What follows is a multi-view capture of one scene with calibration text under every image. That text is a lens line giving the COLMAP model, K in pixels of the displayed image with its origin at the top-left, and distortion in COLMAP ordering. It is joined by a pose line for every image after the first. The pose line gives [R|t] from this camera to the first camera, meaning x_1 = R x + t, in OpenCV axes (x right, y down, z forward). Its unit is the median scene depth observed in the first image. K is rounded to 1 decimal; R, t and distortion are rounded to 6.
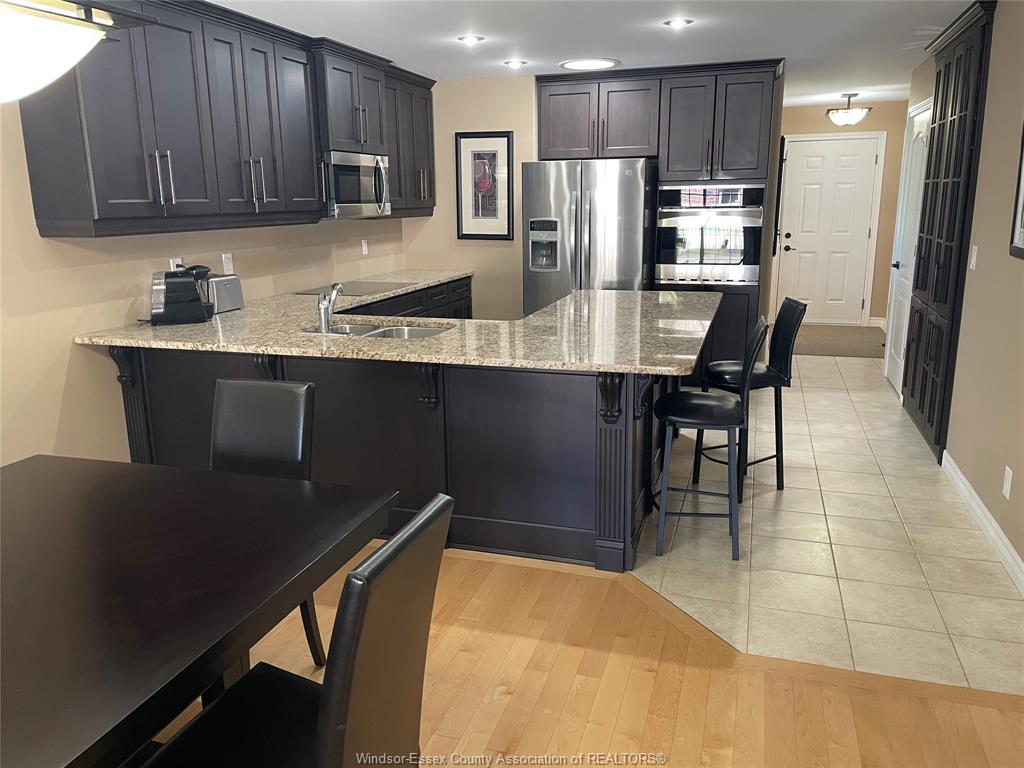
lens RADIAL K [[770.0, 0, 509.7], [0, 770.0, 375.1], [0, 0, 1]] dist [0.105799, -0.139804]
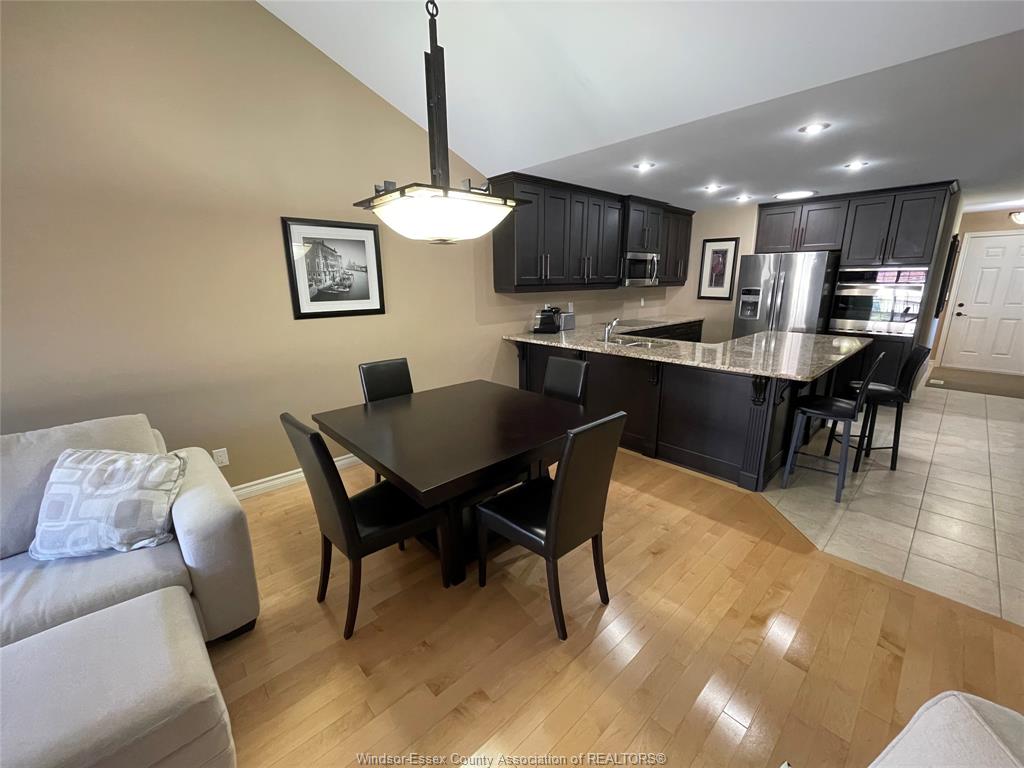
lens RADIAL K [[414.0, 0, 514.4], [0, 414.0, 381.3], [0, 0, 1]] dist [-0.004479, 0.000709]
pose [[0.870137, 0.122016, -0.477465, 0.051692], [-0.111267, 0.992488, 0.050856, 0.012405], [0.480084, 0.008874, 0.877178, -0.042164]]
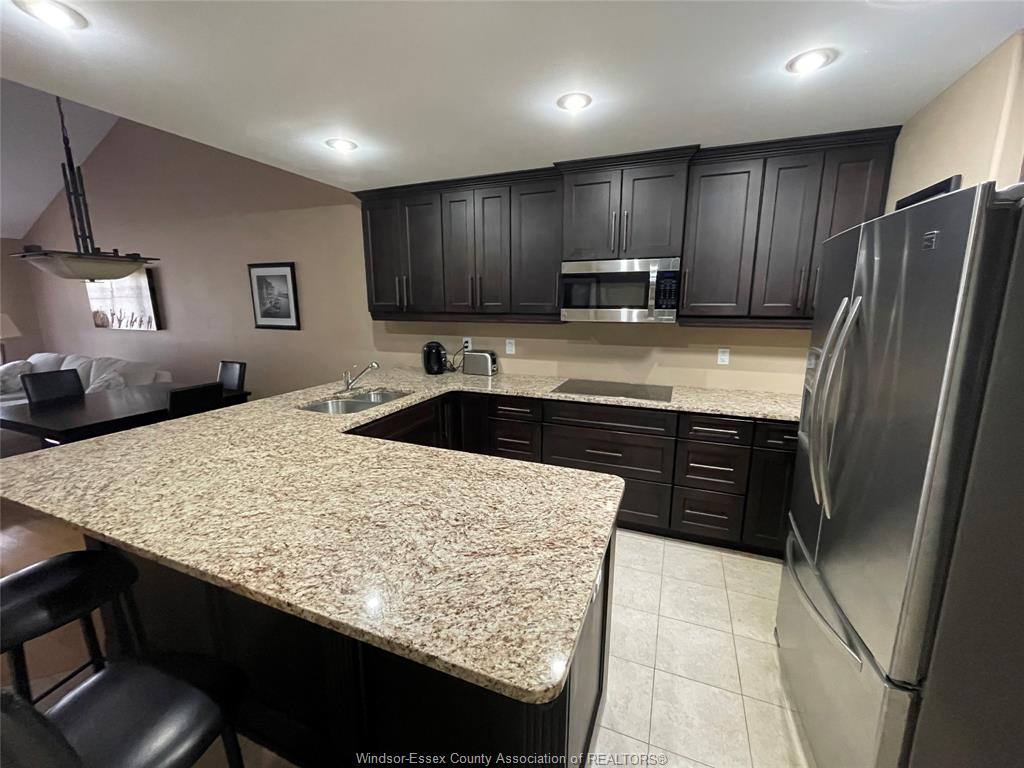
lens RADIAL K [[414.0, 0, 514.4], [0, 414.0, 381.3], [0, 0, 1]] dist [-0.004479, 0.000709]
pose [[-0.072970, 0.202948, -0.976467, 0.343891], [-0.223659, 0.950810, 0.214329, -0.206037], [0.971932, 0.234035, -0.023989, 0.859632]]
